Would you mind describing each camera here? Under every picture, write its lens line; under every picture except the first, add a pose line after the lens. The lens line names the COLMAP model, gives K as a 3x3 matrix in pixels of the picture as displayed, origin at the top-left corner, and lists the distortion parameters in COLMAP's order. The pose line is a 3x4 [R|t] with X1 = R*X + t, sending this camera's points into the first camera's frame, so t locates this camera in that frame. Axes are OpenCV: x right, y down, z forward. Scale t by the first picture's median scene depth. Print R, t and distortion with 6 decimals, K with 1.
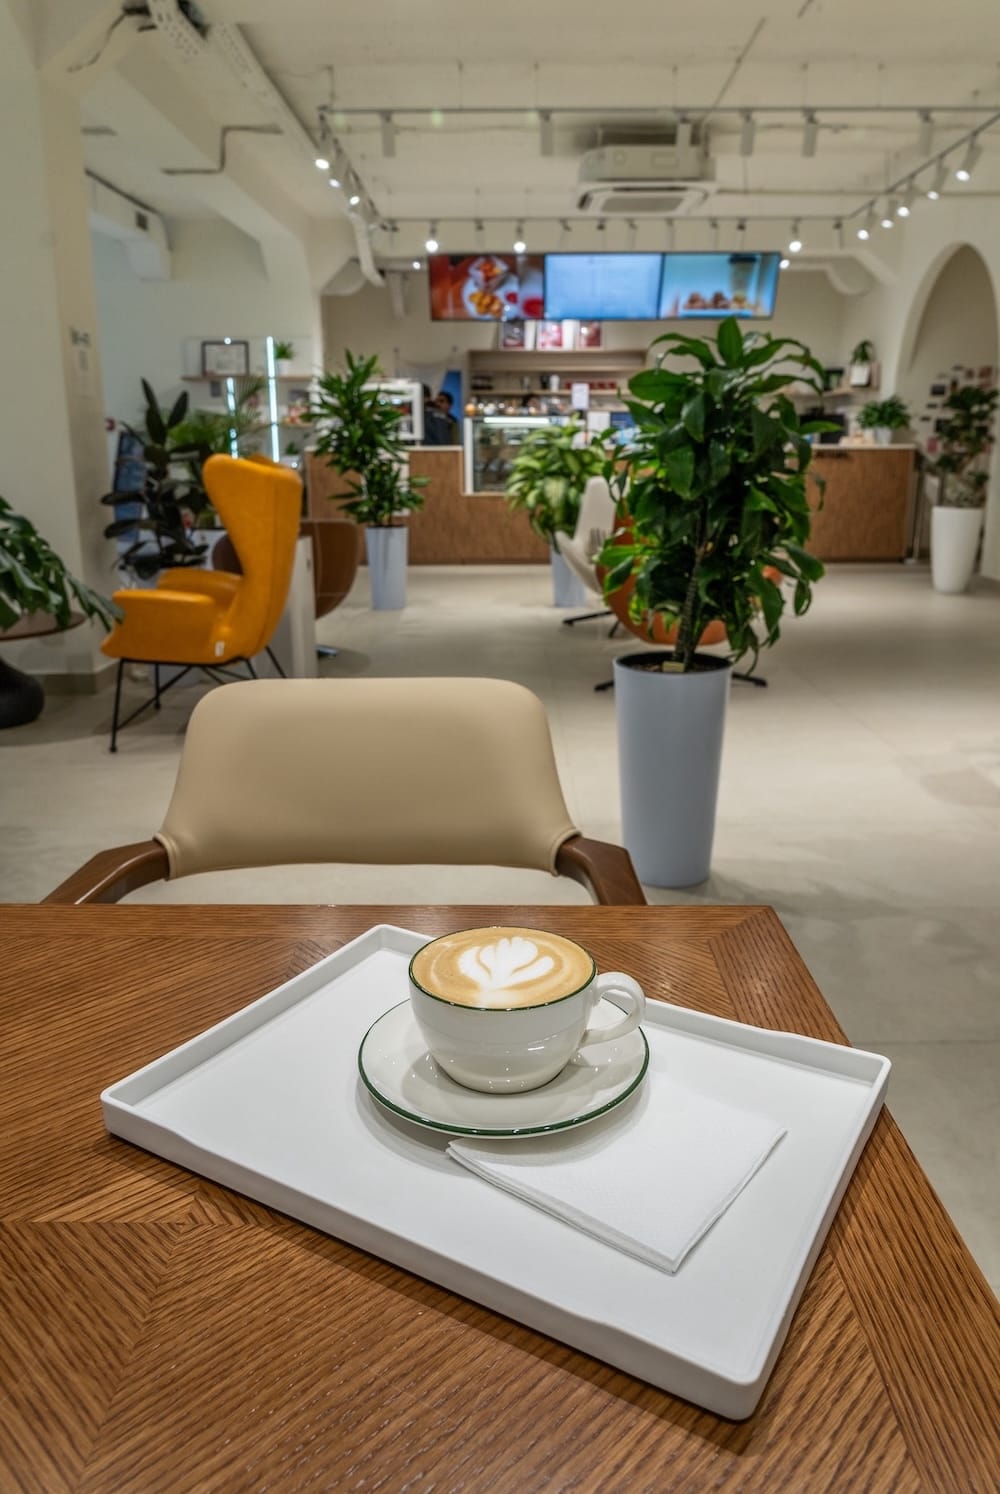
lens RADIAL K [[731.5, 0, 500.0], [0, 731.5, 747.0], [0, 0, 1]] dist [-0.014085, 0.000182]
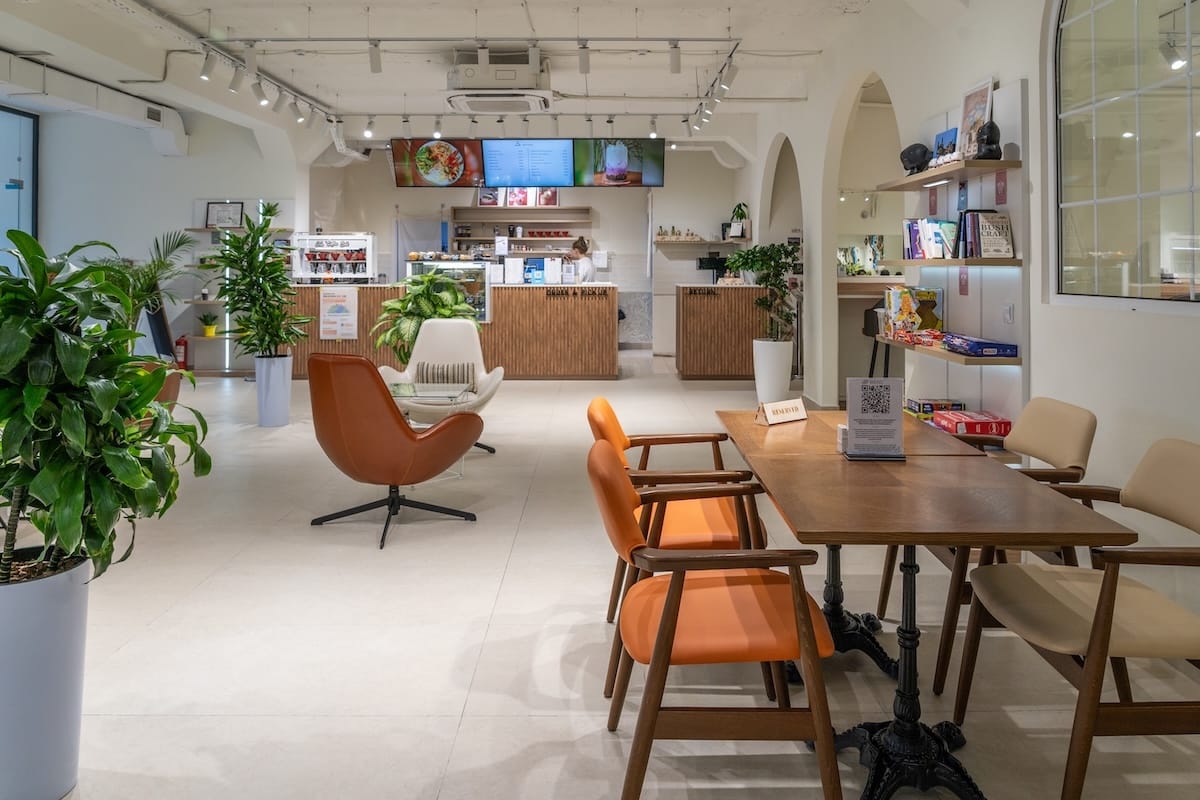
lens RADIAL K [[602.0, 0, 600.0], [0, 602.0, 400.0], [0, 0, 1]] dist [-0.022689, -0.000238]
pose [[0.999644, -0.001491, 0.026633, 0.242625], [0.006149, 0.984425, -0.175698, -0.046747], [-0.025957, 0.175799, 0.984084, 0.048459]]
